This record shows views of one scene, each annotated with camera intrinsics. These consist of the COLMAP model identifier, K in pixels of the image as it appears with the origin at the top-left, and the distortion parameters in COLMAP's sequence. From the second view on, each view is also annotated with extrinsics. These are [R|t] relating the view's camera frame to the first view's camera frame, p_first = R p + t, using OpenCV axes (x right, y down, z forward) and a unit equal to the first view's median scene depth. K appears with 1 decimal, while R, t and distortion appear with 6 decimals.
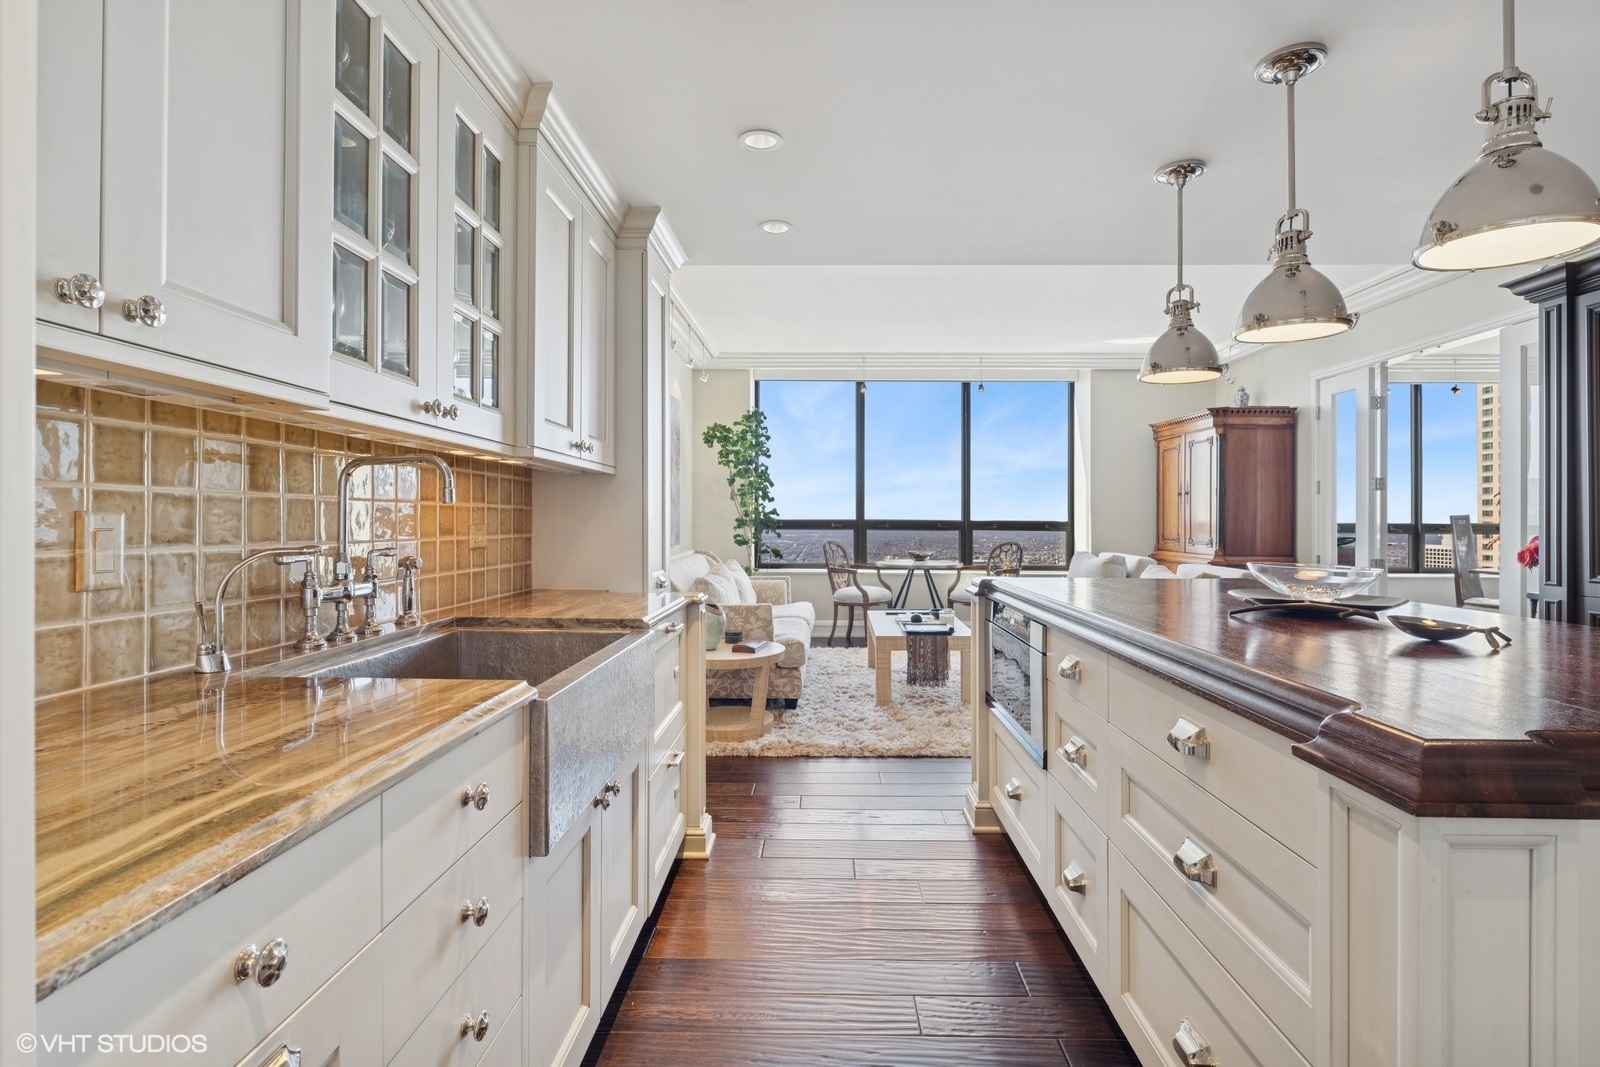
lens RADIAL K [[758.6, 0, 804.8], [0, 758.6, 519.4], [0, 0, 1]] dist [0.005331, 0.000145]
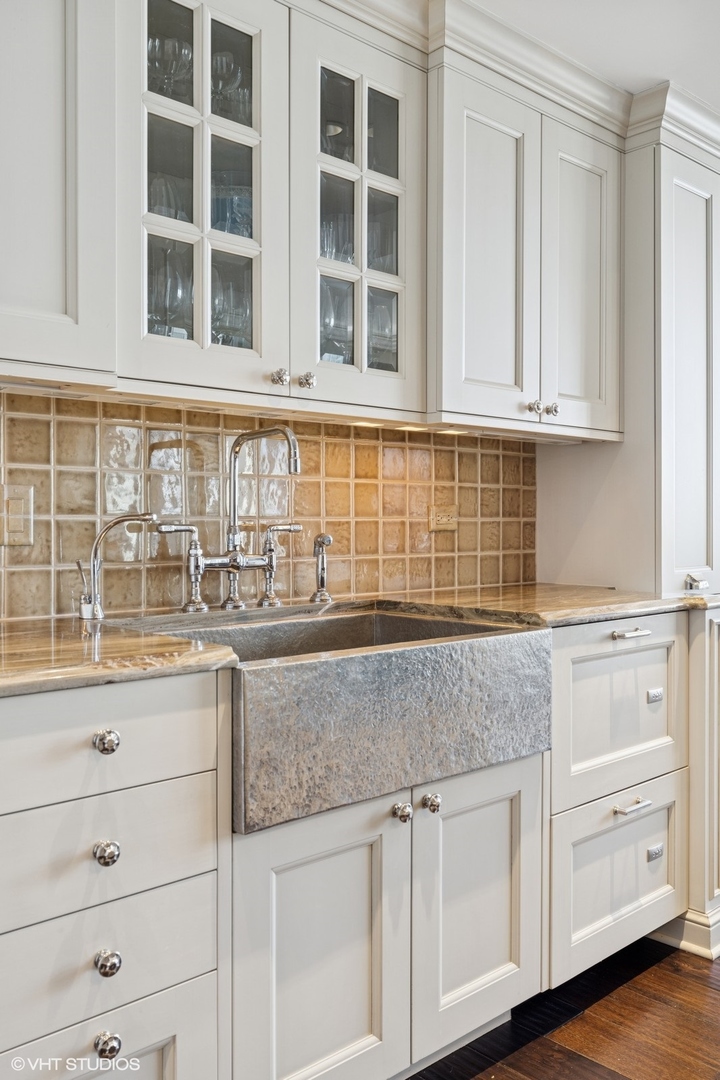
lens RADIAL K [[912.7, 0, 356.5], [0, 912.7, 538.4], [0, 0, 1]] dist [-0.001617, 0.006176]
pose [[0.689549, 0.001758, -0.724236, 0.480604], [0.009673, 0.999886, 0.011636, 0.054124], [0.724174, -0.015030, 0.689454, 0.279707]]
